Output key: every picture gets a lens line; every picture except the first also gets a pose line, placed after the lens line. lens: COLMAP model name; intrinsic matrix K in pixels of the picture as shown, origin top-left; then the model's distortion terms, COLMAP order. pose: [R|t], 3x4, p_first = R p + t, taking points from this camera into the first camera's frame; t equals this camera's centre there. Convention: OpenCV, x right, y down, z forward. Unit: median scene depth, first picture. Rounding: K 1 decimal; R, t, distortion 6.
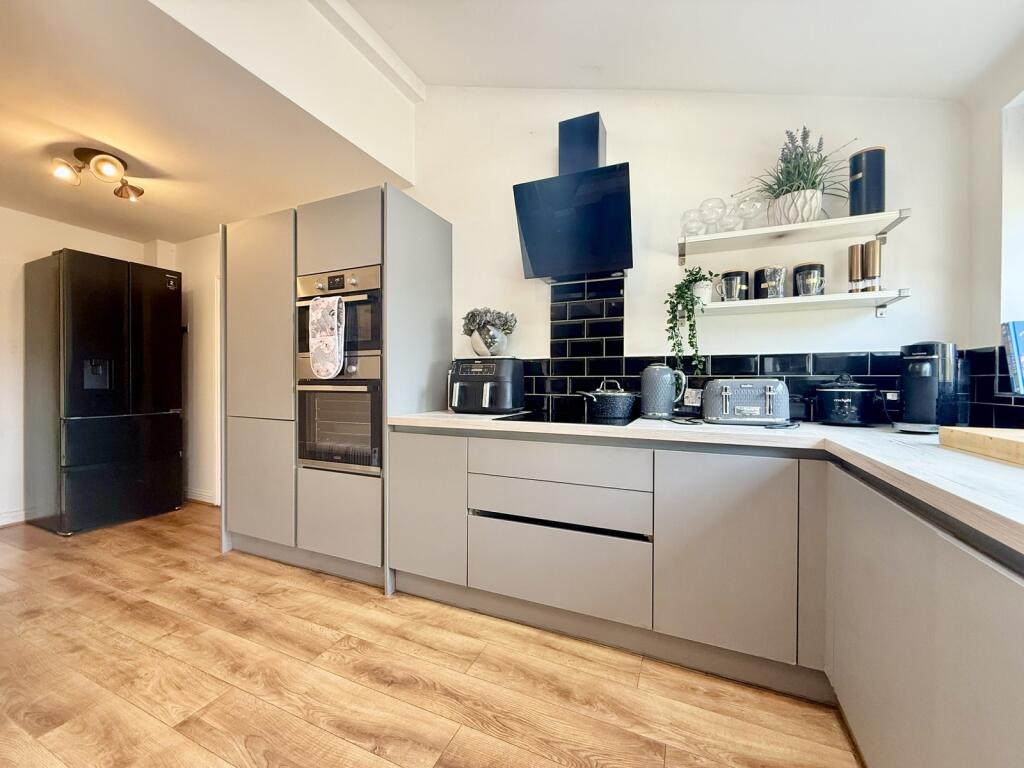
lens RADIAL K [[411.7, 0, 510.0], [0, 411.7, 385.2], [0, 0, 1]] dist [0.002932, -0.000502]
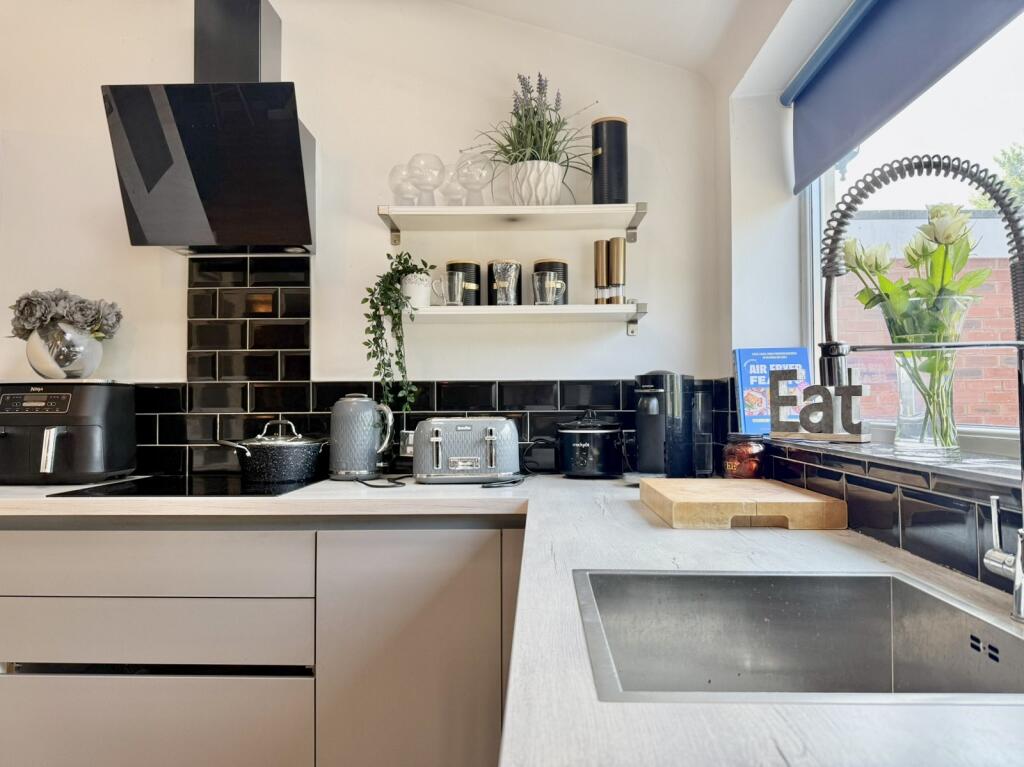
lens RADIAL K [[725.4, 0, 509.8], [0, 725.4, 392.2], [0, 0, 1]] dist [0.059249, -0.034669]
pose [[0.927422, -0.001250, 0.374015, 0.156647], [0.011619, 0.999608, -0.025469, -0.023320], [-0.373837, 0.027966, 0.927073, -0.157871]]
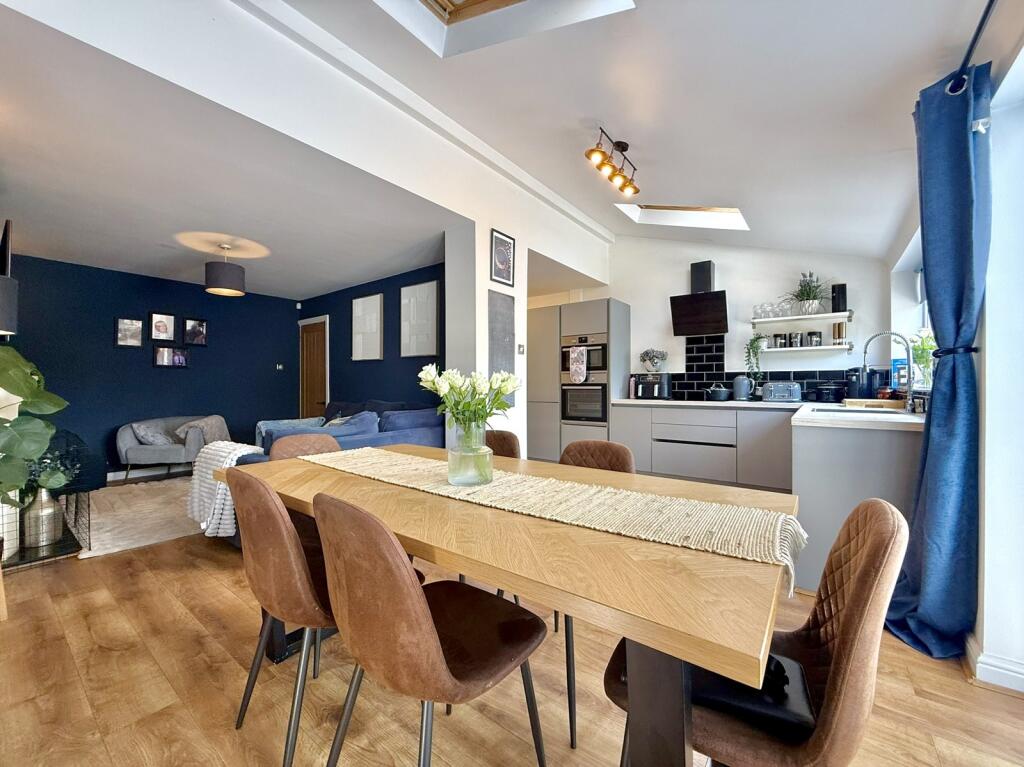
lens RADIAL K [[411.7, 0, 506.7], [0, 411.7, 384.0], [0, 0, 1]] dist [0.002932, -0.000502]
pose [[0.973274, -0.005592, -0.229579, -0.354593], [0.003279, 0.999940, -0.010453, 0.010680], [0.229623, 0.009421, 0.973234, -1.425704]]
